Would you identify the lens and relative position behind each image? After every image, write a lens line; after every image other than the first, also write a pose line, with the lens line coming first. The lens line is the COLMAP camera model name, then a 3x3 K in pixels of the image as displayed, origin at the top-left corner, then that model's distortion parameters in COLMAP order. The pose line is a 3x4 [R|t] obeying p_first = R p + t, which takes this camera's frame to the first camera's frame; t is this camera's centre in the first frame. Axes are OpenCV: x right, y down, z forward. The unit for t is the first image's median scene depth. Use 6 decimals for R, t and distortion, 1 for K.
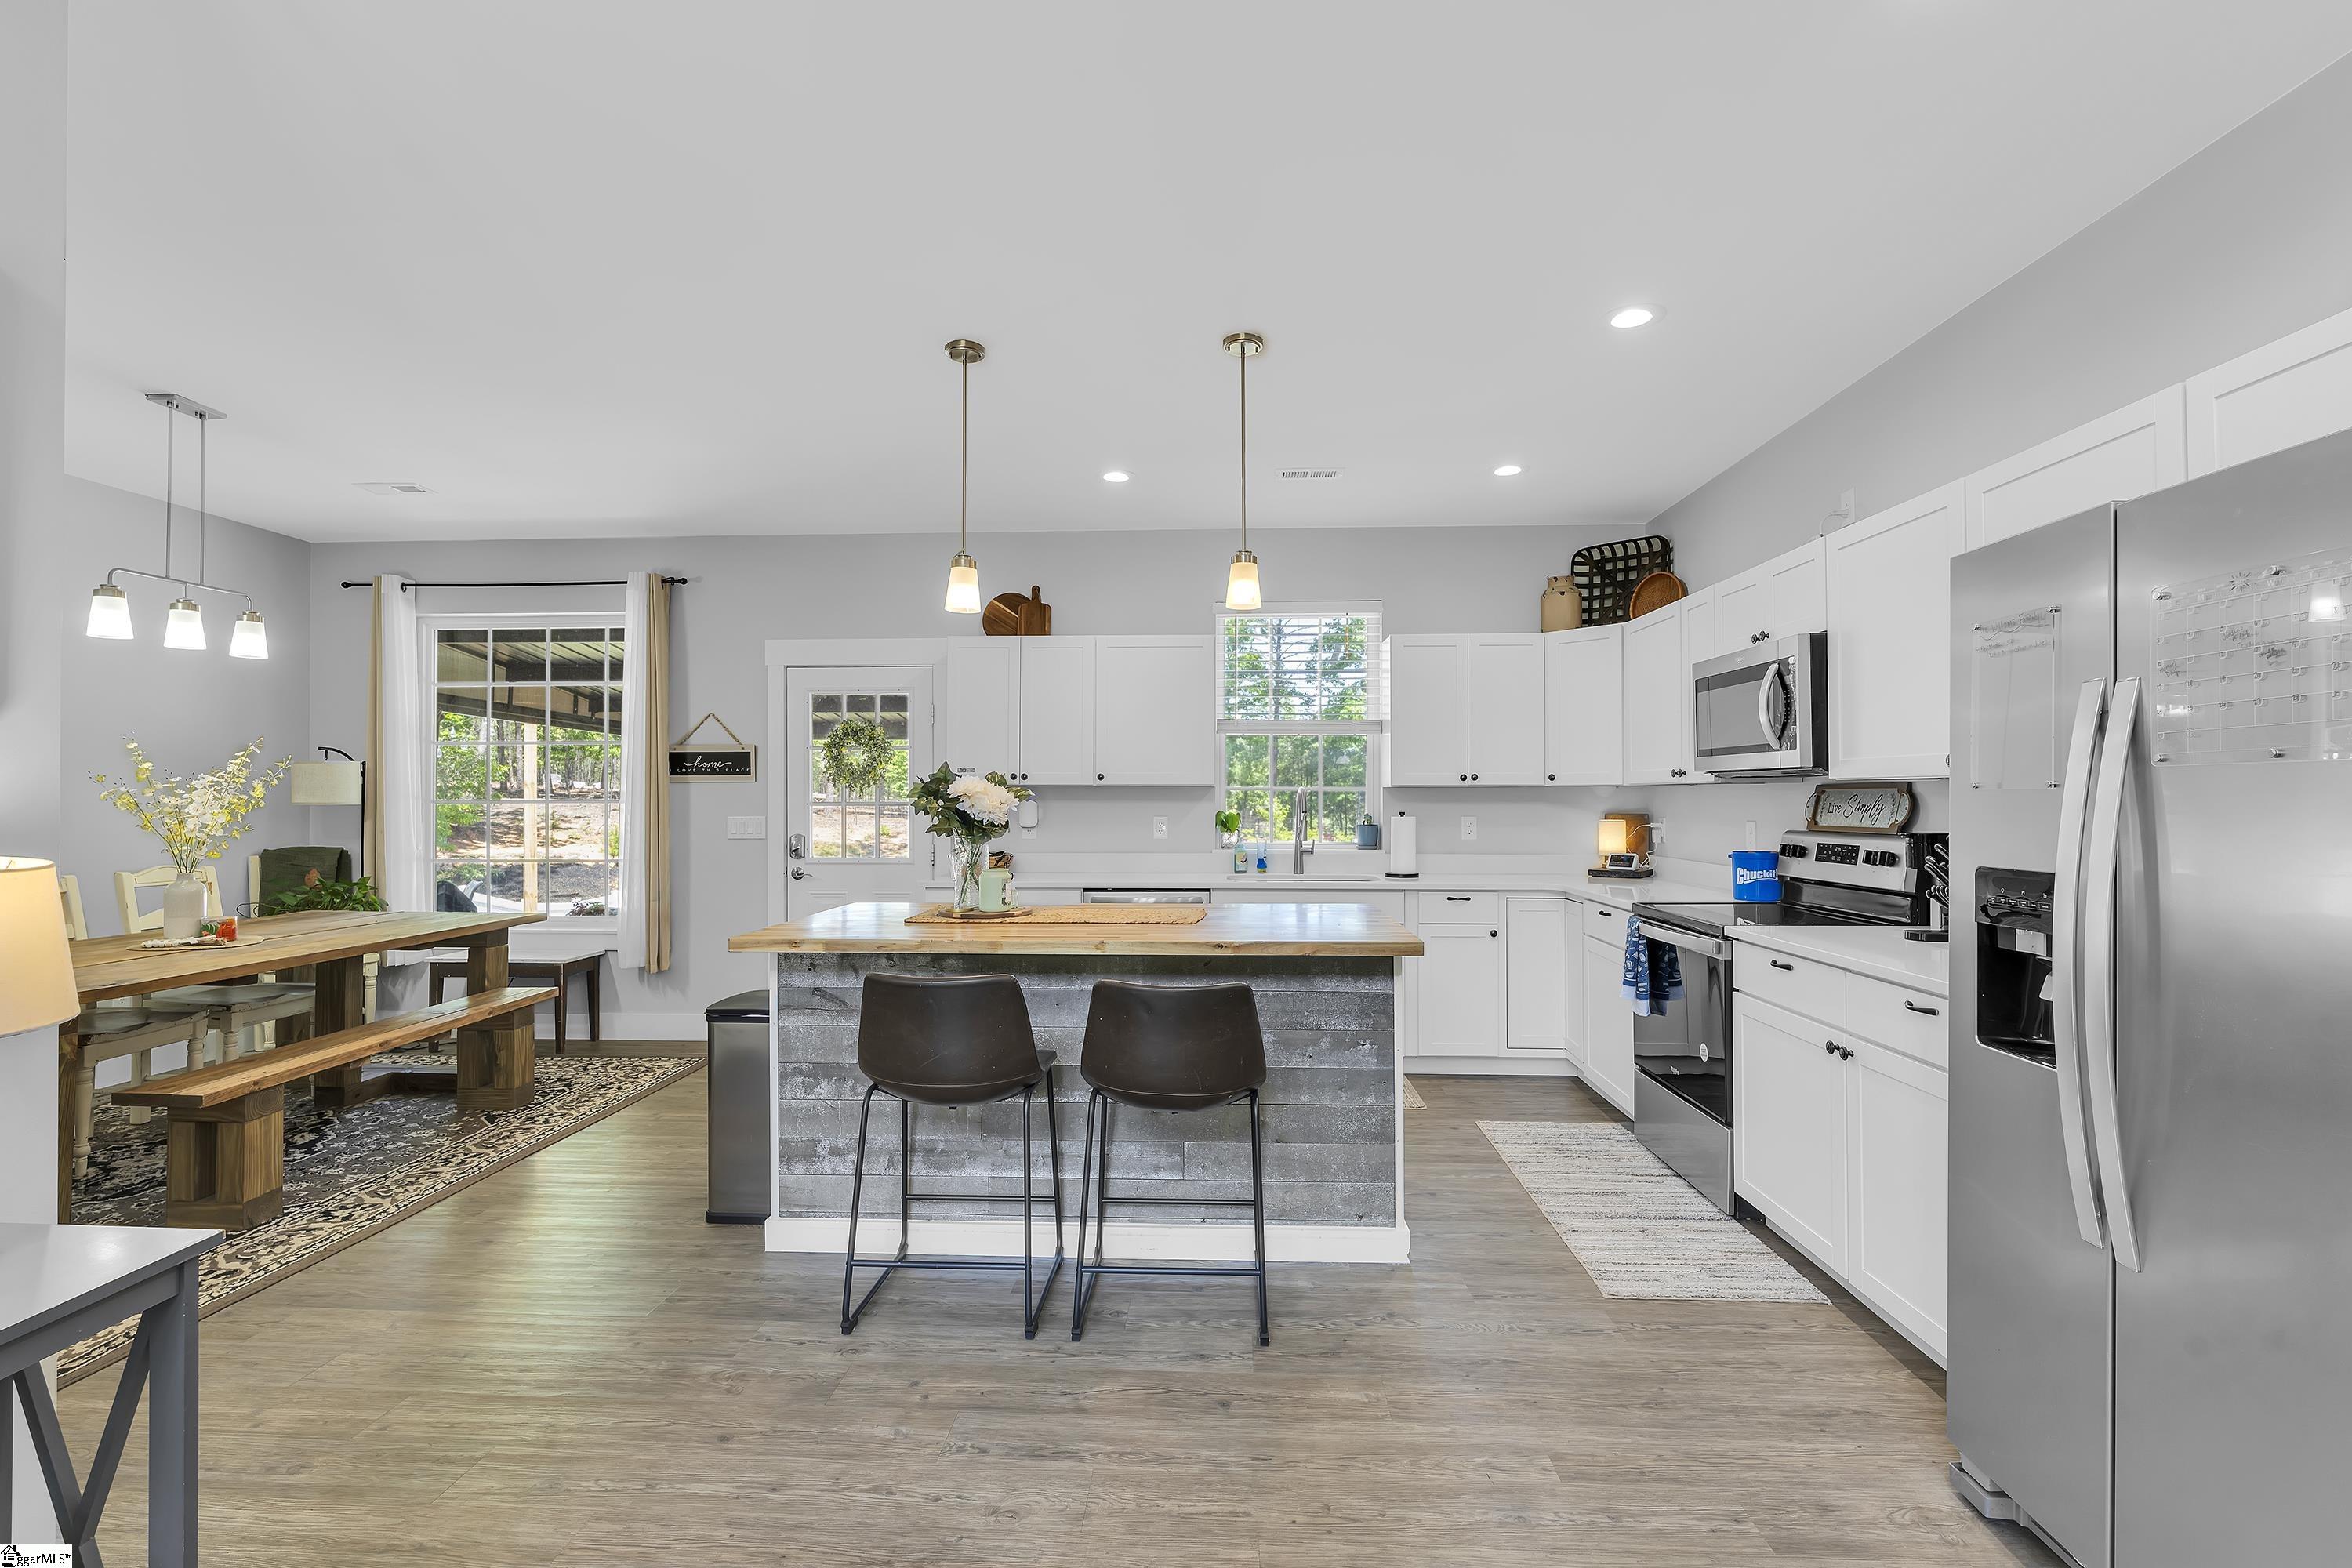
lens RADIAL K [[1052.7, 0, 1177.2], [0, 1052.7, 787.2], [0, 0, 1]] dist [-0.004059, -0.000377]
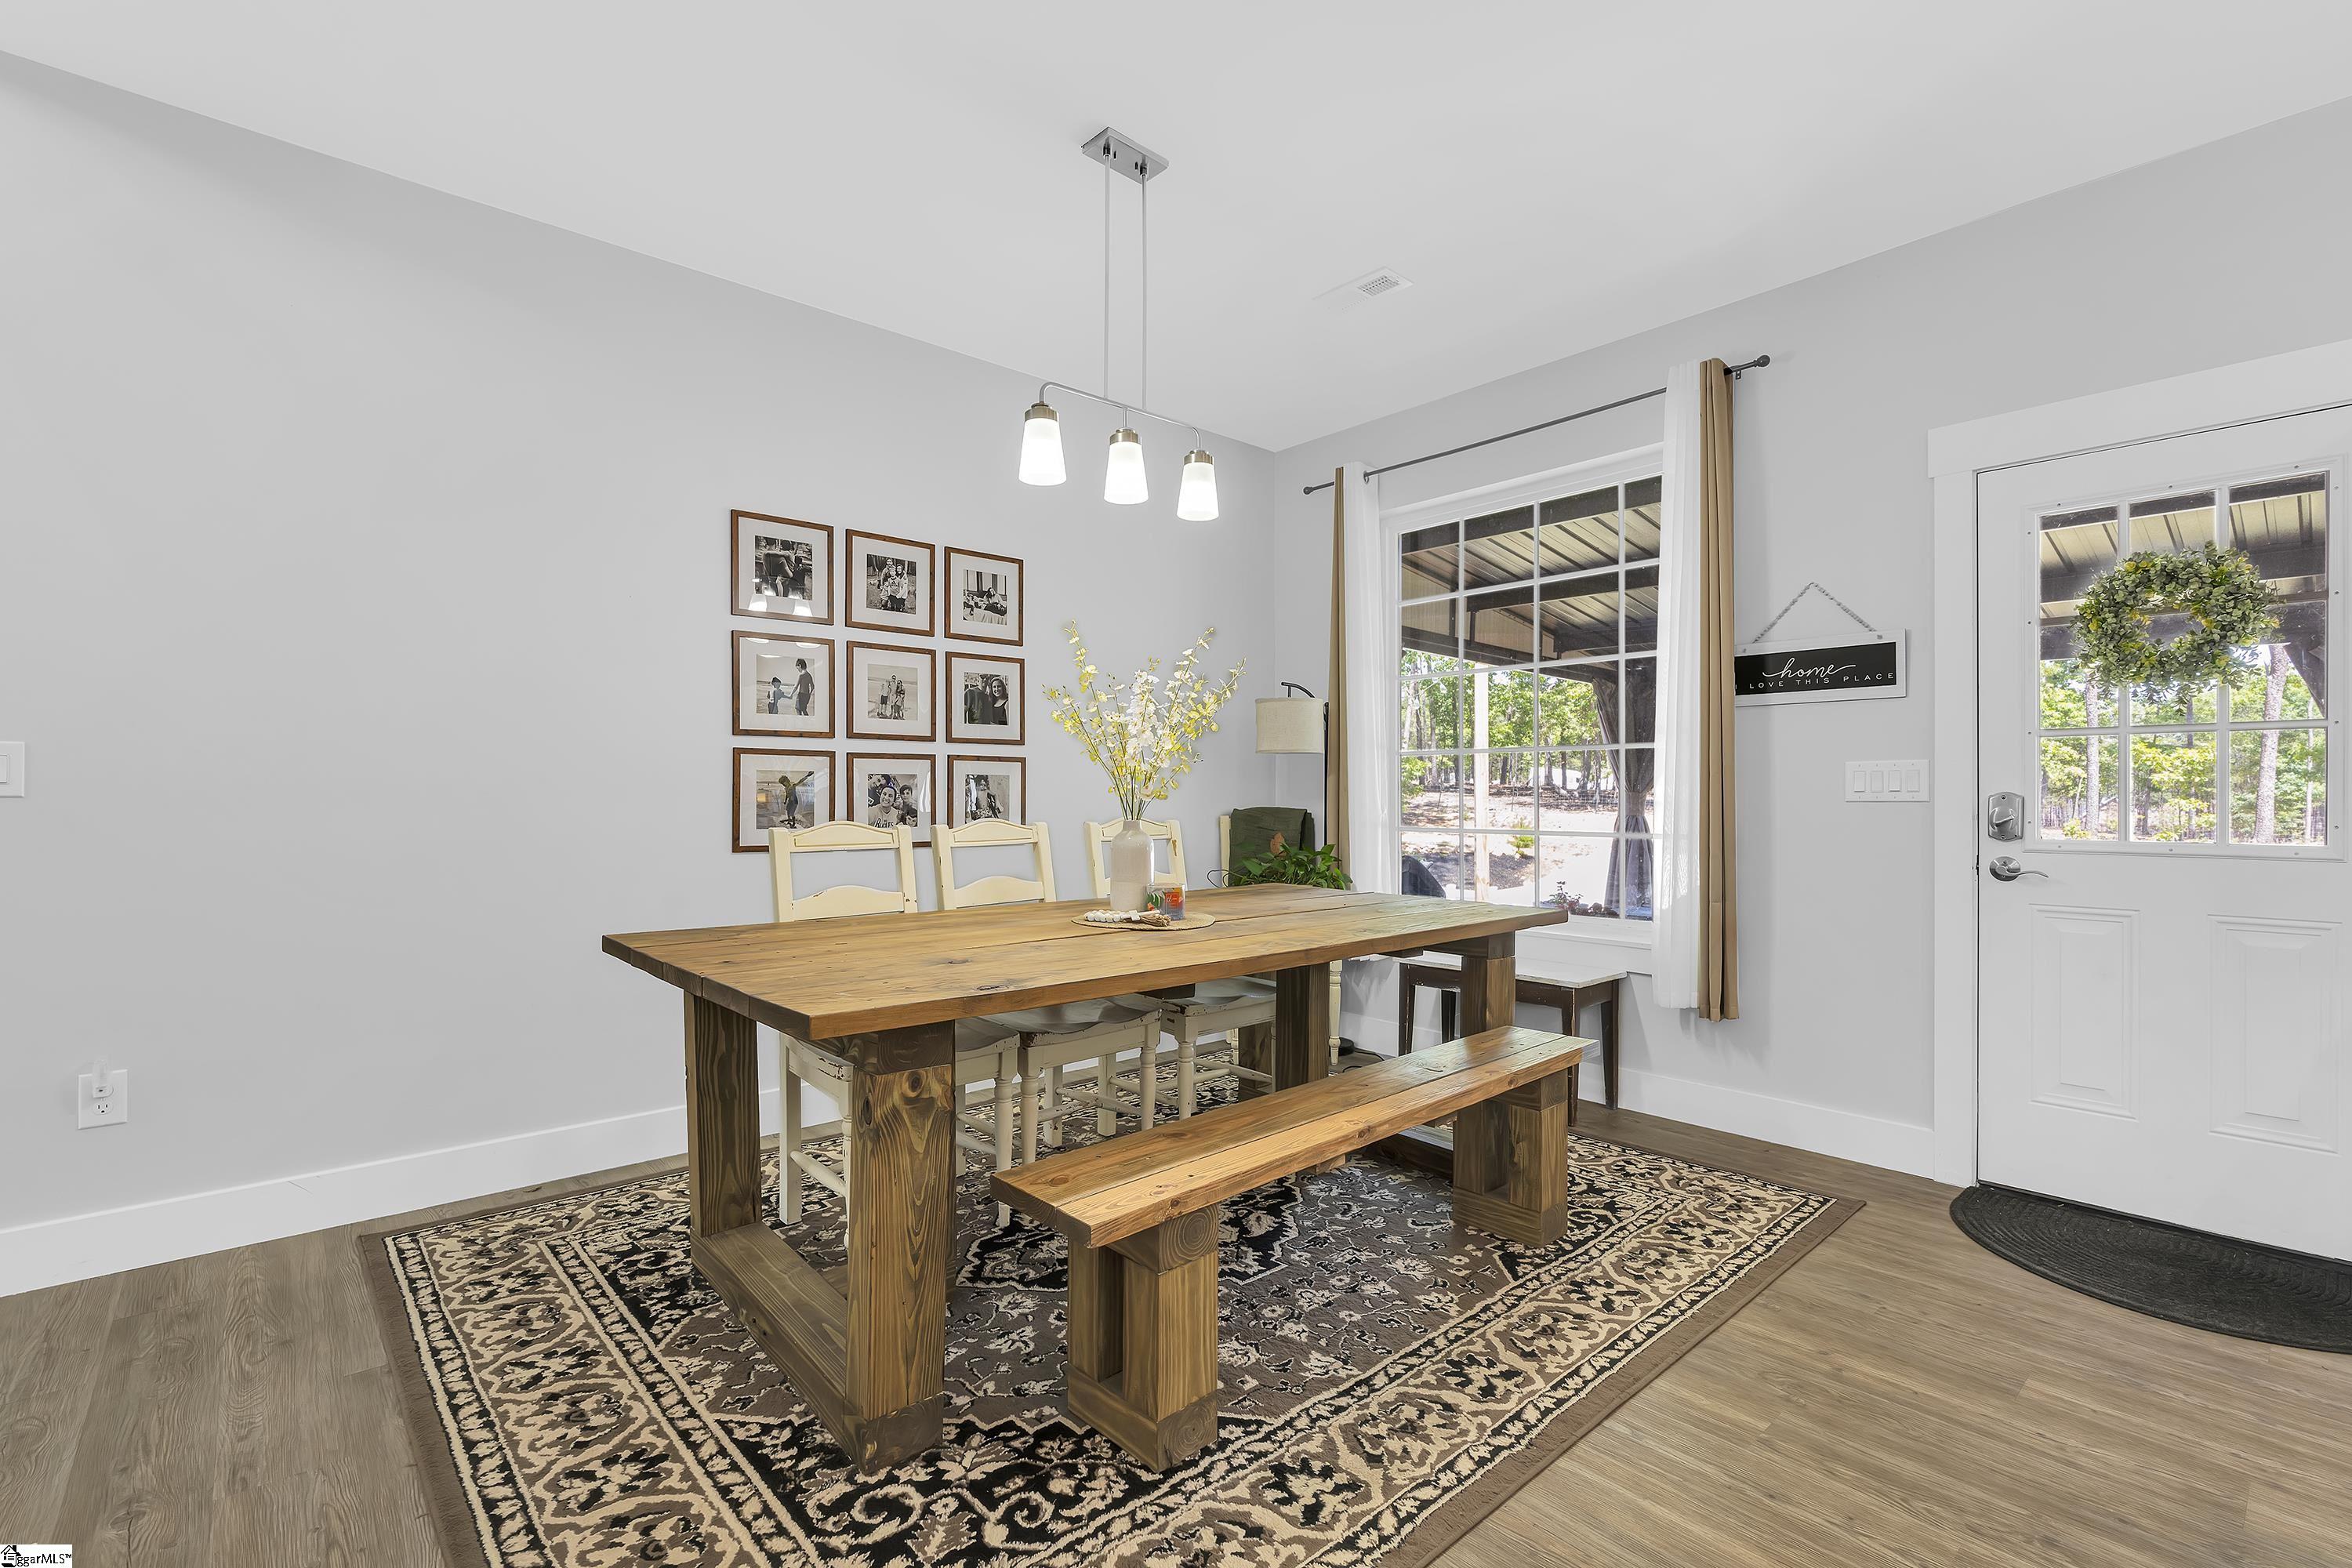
lens RADIAL K [[1052.7, 0, 1177.2], [0, 1052.7, 787.2], [0, 0, 1]] dist [-0.004059, -0.000377]
pose [[0.700500, -0.002961, -0.713646, -0.376547], [0.003711, 0.999993, -0.000507, 0.055120], [0.713643, -0.002293, 0.700506, 0.475828]]
